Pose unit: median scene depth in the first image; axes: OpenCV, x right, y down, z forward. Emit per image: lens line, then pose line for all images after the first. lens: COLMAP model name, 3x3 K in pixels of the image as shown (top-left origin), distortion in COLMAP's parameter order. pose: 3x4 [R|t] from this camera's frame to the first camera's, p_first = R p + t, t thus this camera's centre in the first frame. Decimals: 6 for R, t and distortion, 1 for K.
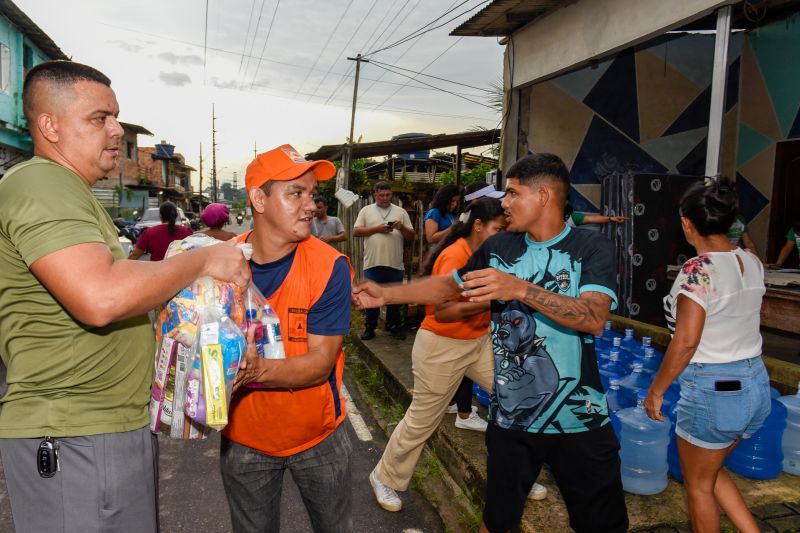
lens RADIAL K [[591.5, 0, 392.3], [0, 591.5, 271.7], [0, 0, 1]] dist [-0.034560, -0.009568]
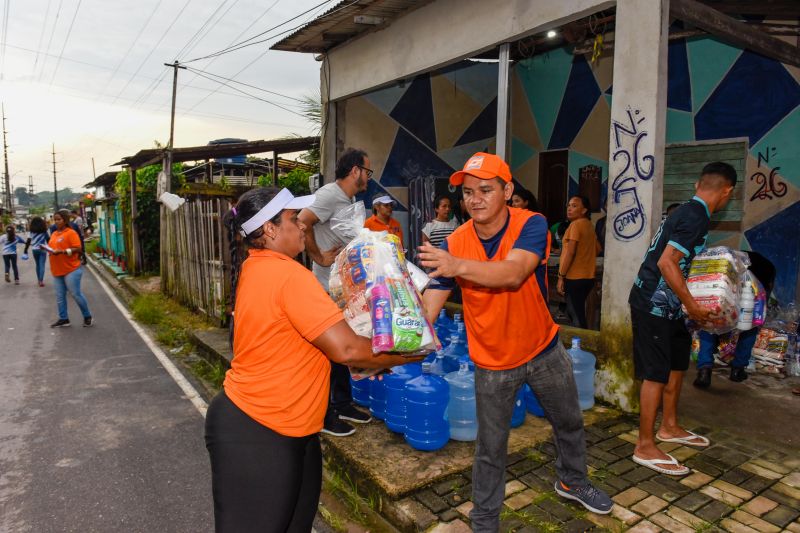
lens RADIAL K [[549.4, 0, 395.0], [0, 549.4, 270.3], [0, 0, 1]] dist [-0.045252, -0.005825]
pose [[0.944867, -0.049946, 0.323623, -0.026710], [0.048616, 0.998743, 0.012198, 0.001164], [-0.323826, 0.004207, 0.946107, -0.013797]]
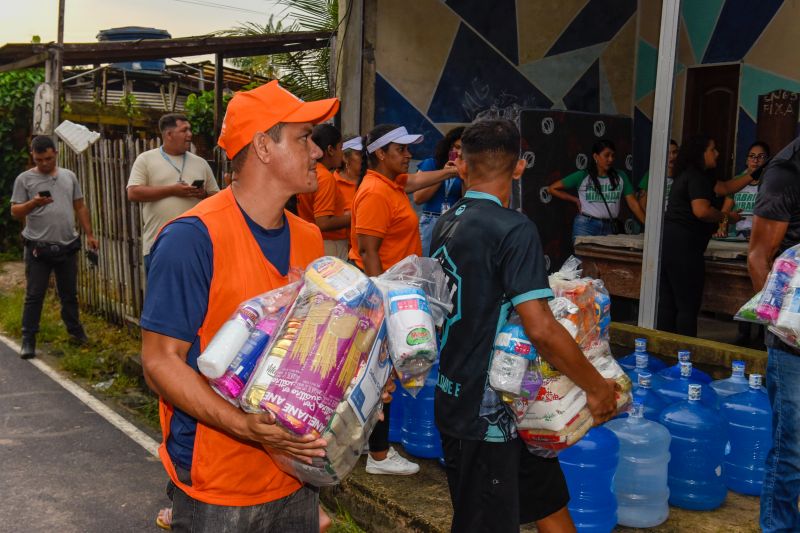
lens RADIAL K [[941.6, 0, 401.2], [0, 941.6, 268.9], [0, 0, 1]] dist [0.101606, 0.000000]
pose [[0.938994, -0.034278, 0.342220, -0.117422], [0.028457, 0.999352, 0.022019, -0.001685], [-0.342754, -0.010937, 0.939362, -0.035229]]
